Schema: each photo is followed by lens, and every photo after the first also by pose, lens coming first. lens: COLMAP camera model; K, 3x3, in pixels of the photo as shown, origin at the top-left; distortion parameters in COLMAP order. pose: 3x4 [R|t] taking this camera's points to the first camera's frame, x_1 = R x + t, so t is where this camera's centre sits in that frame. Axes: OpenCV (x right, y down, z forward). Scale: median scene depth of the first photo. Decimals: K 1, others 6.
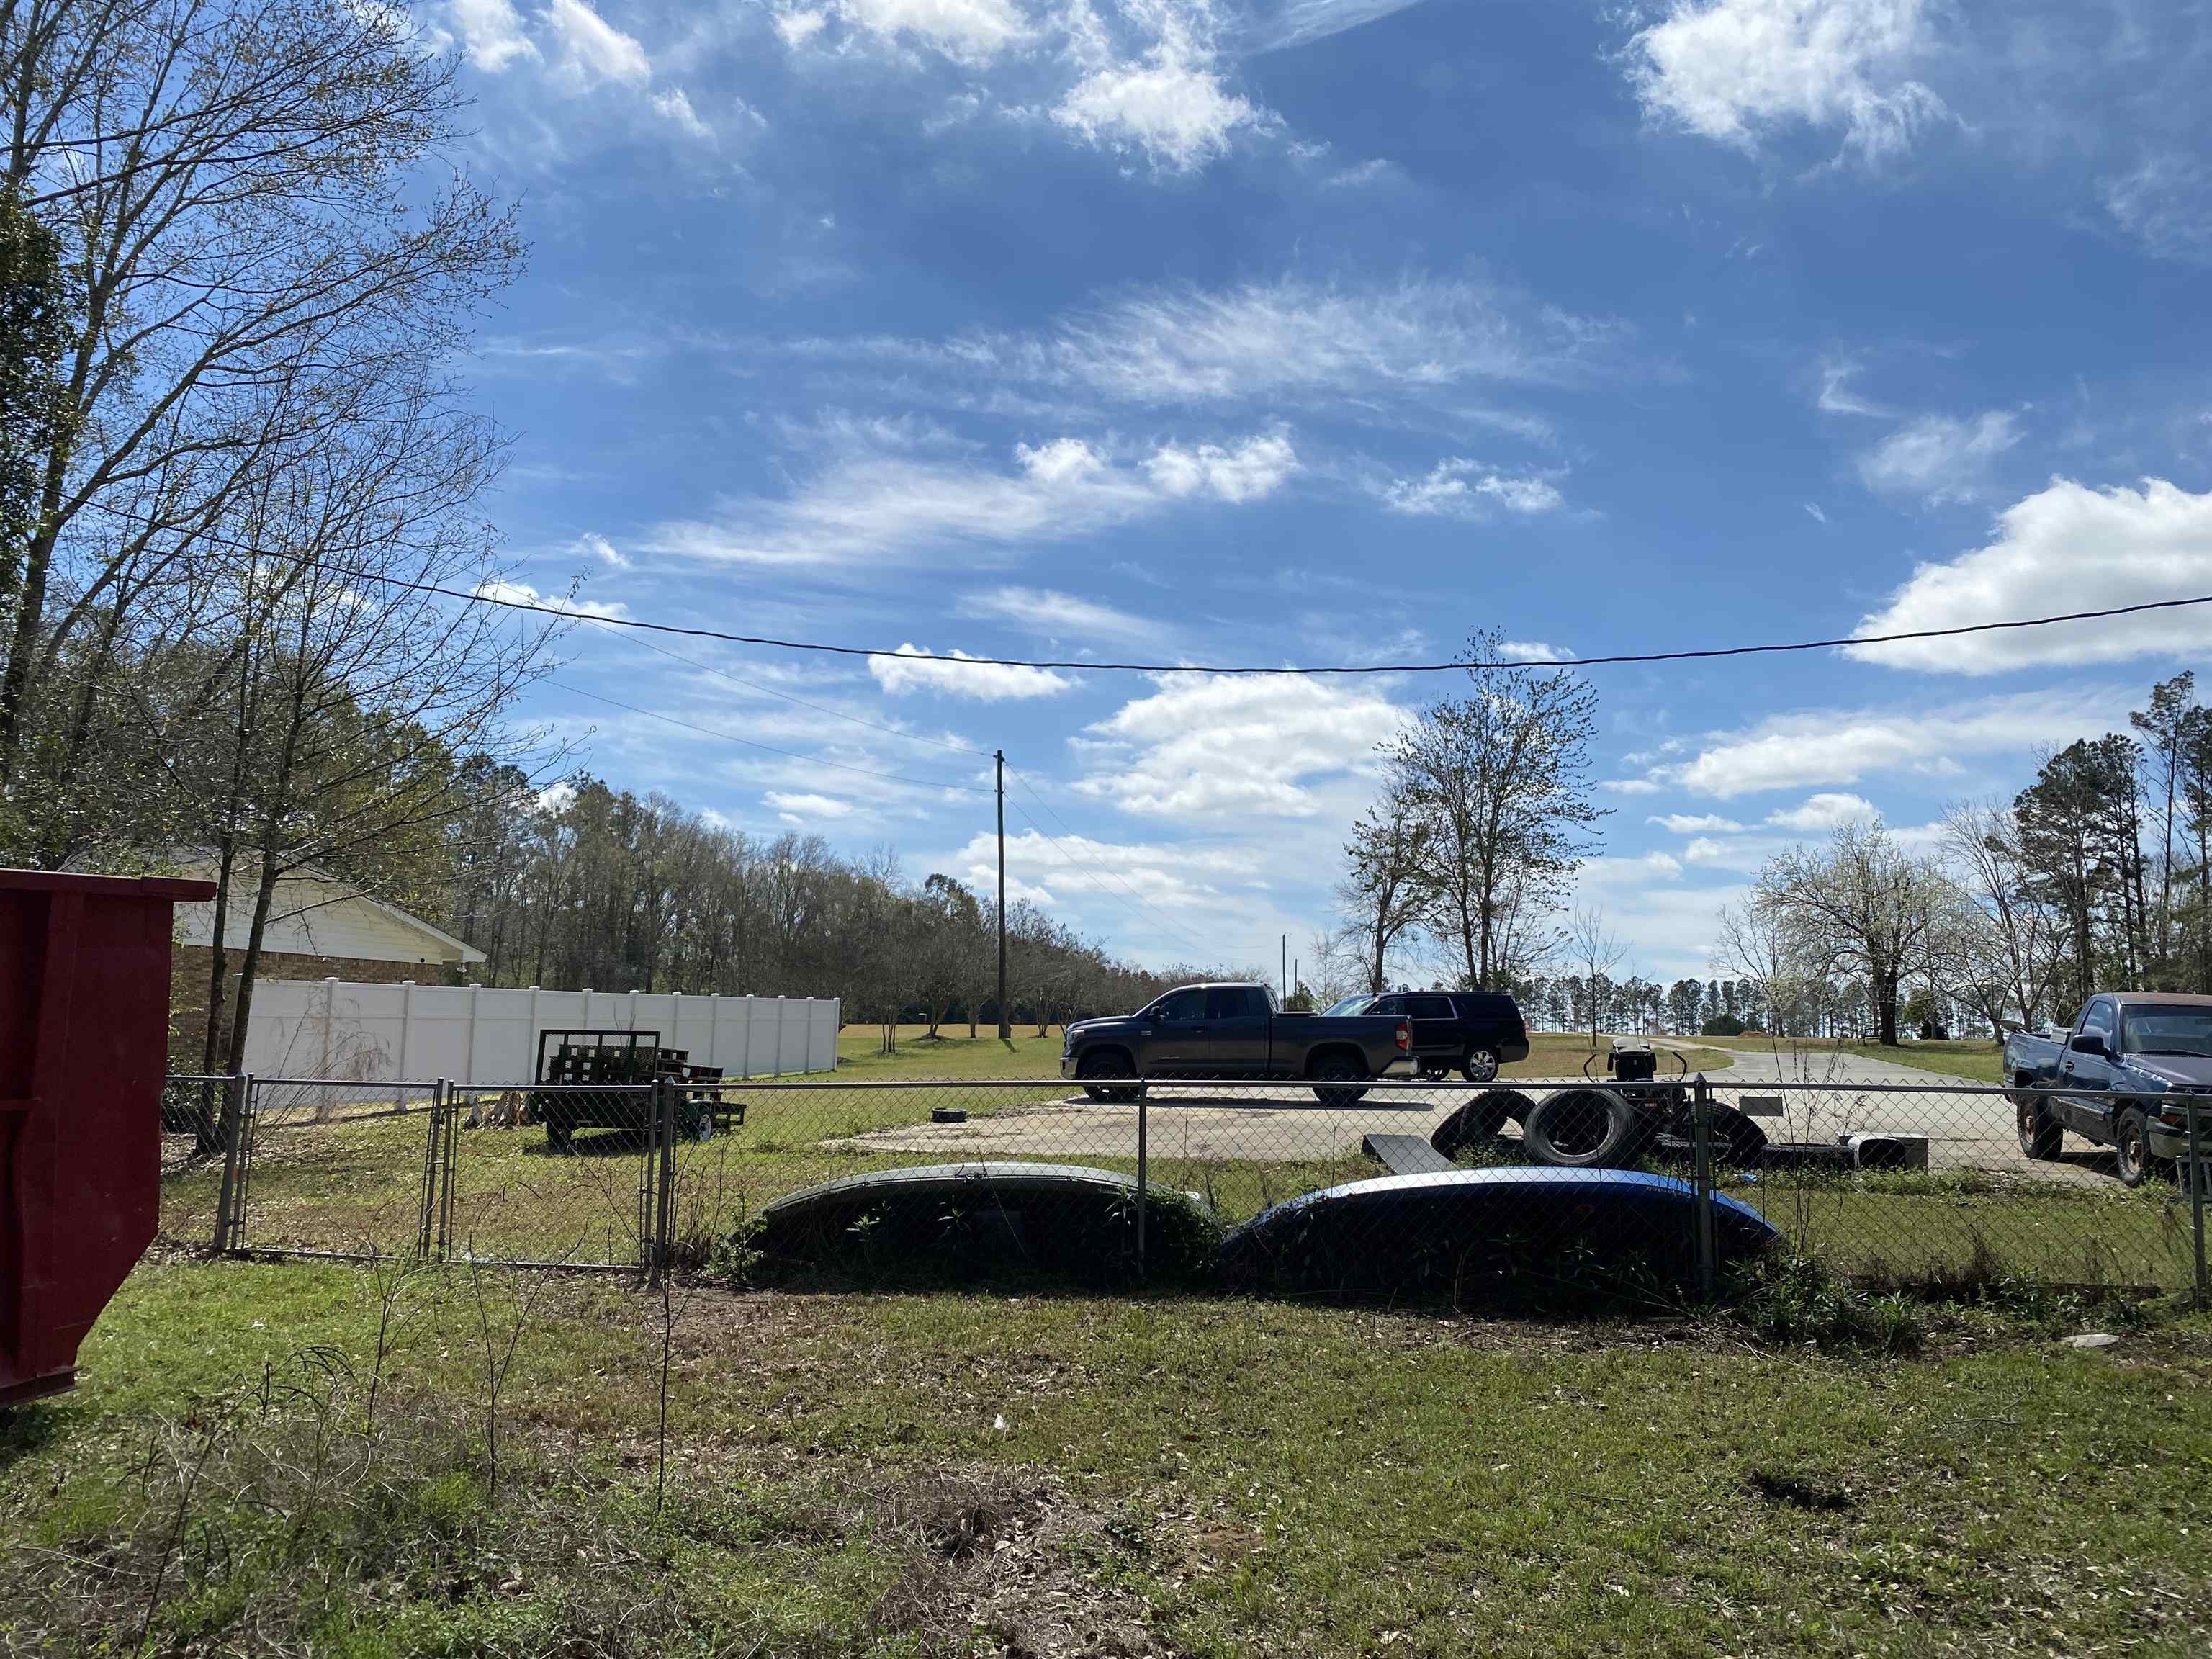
lens RADIAL K [[1700.9, 0, 1117.7], [0, 1700.9, 797.8], [0, 0, 1]] dist [0.020677, -0.010582]
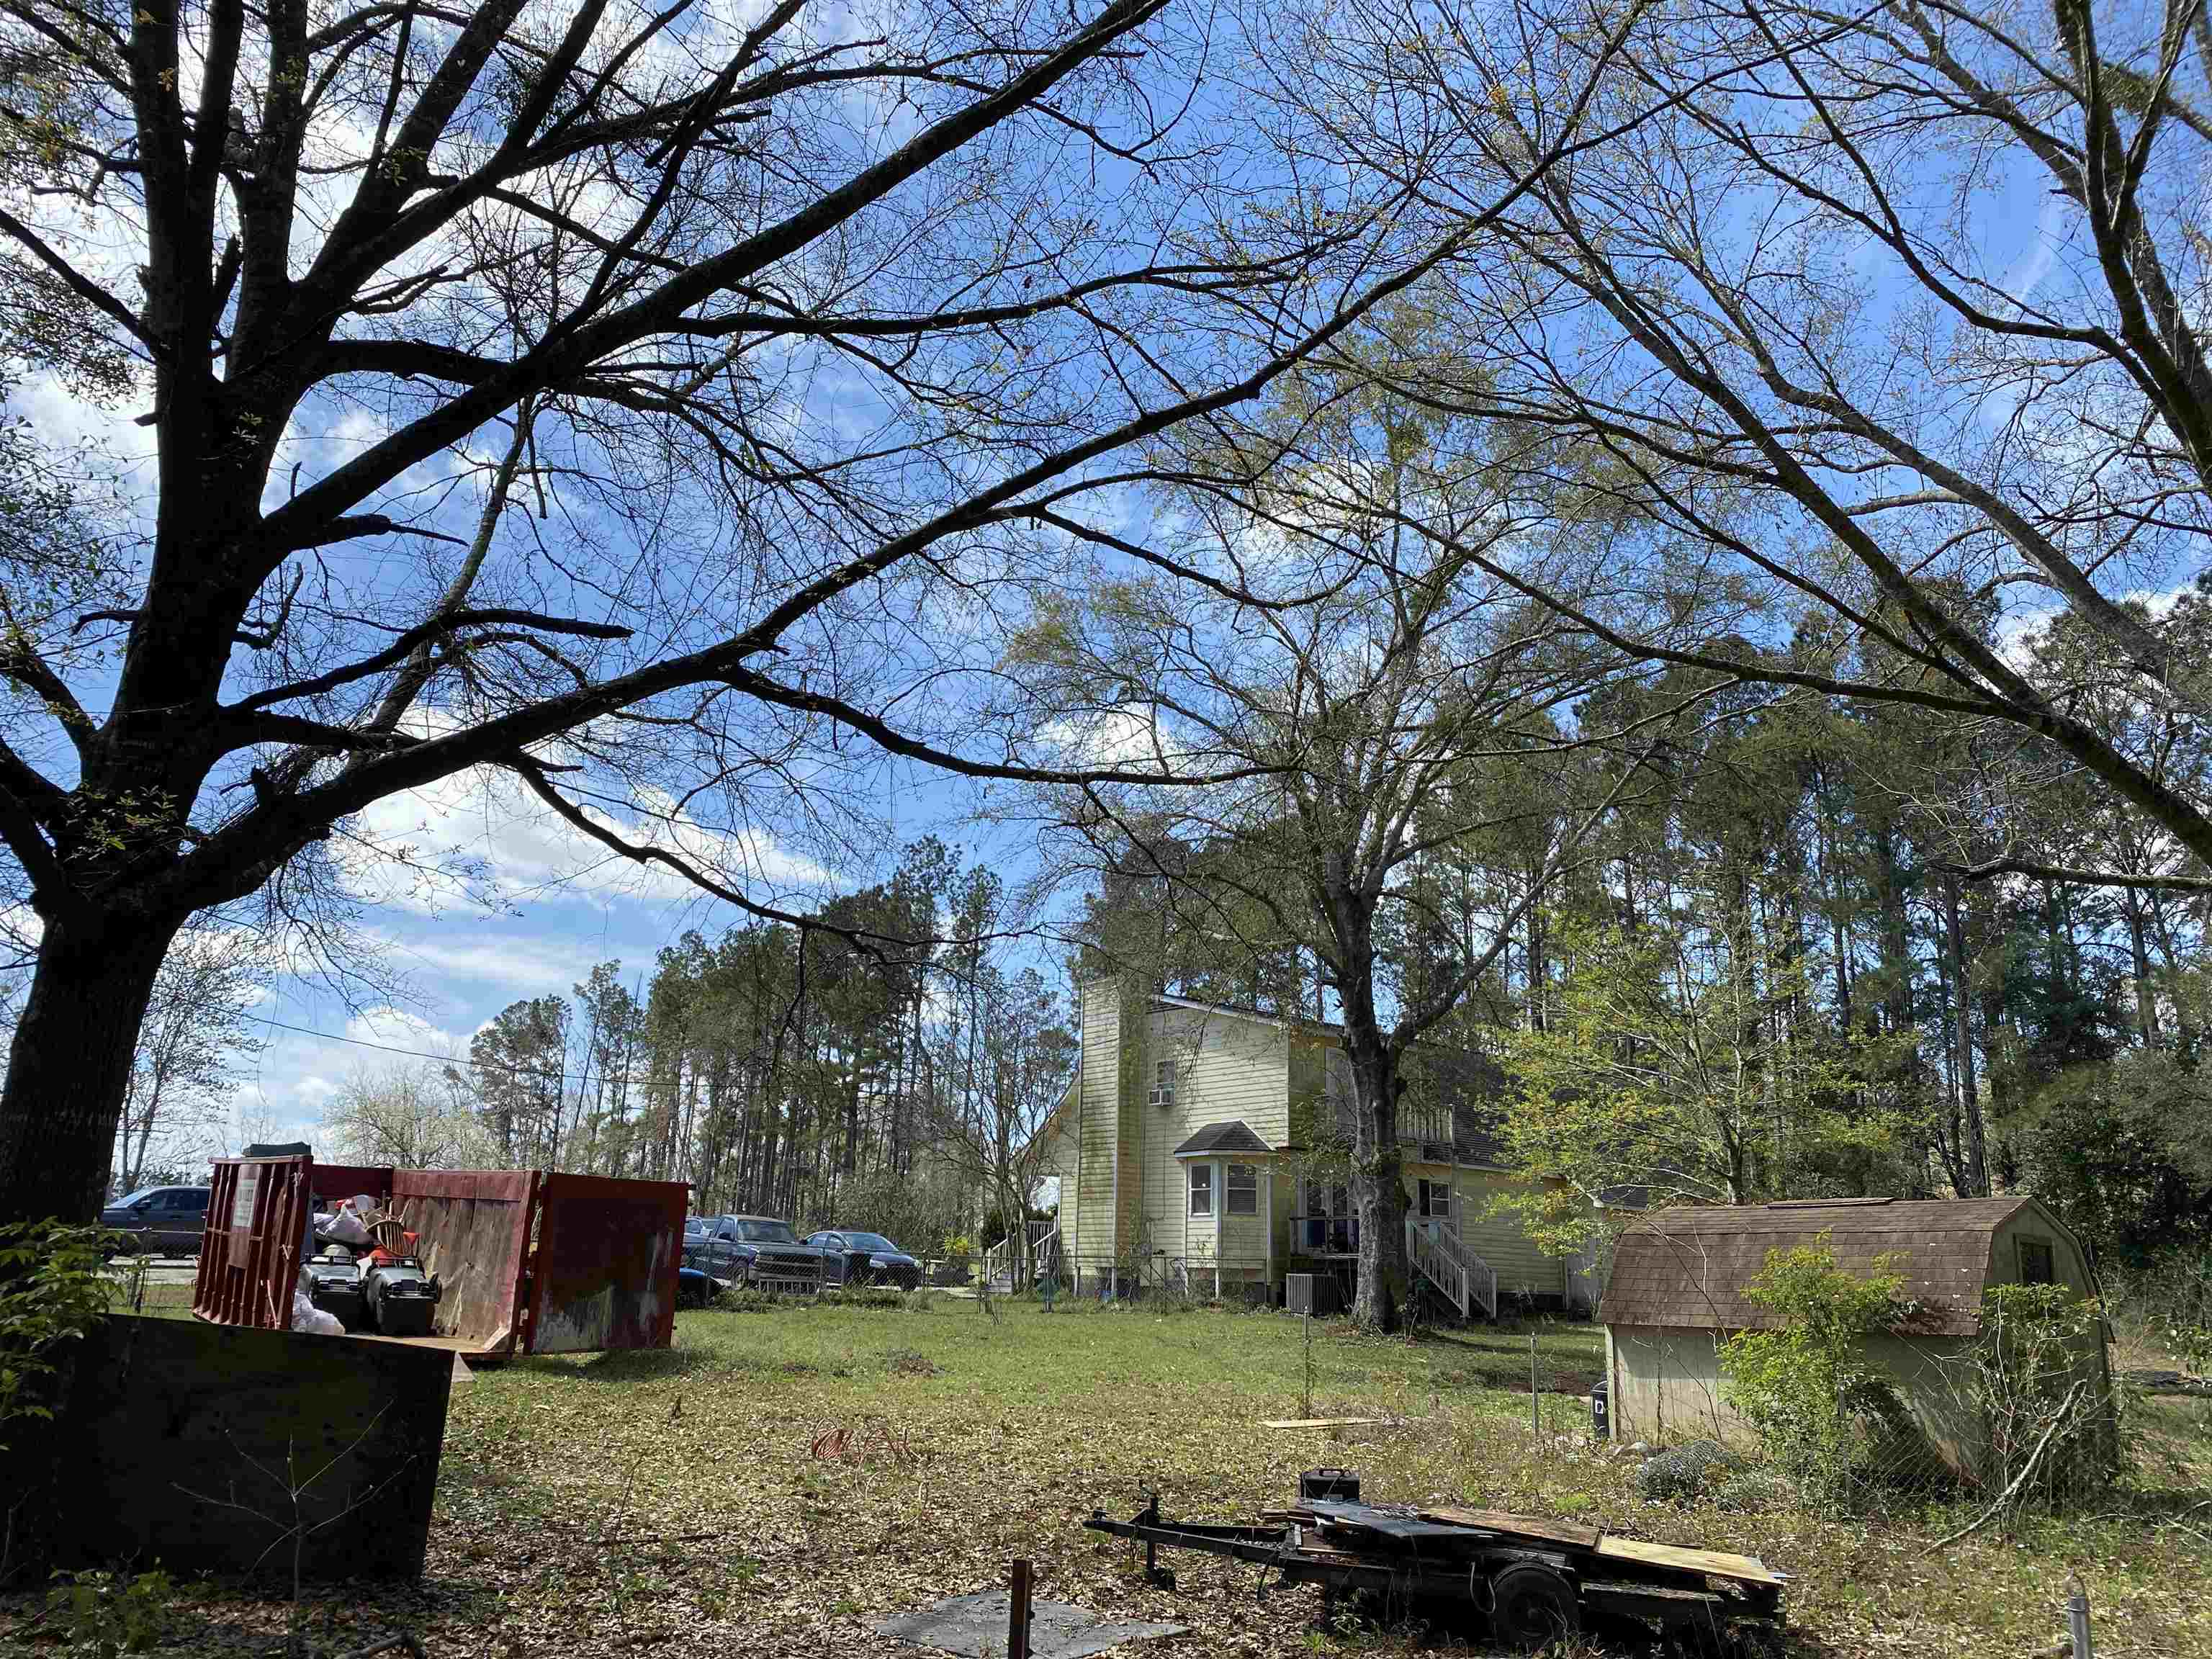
lens RADIAL K [[1697.8, 0, 1117.8], [0, 1697.8, 841.3], [0, 0, 1]] dist [0.031101, -0.029468]
pose [[0.622670, 0.201965, 0.755971, -0.155828], [-0.135851, 0.979347, -0.149746, -0.018330], [-0.770602, -0.009457, 0.637247, -0.148341]]
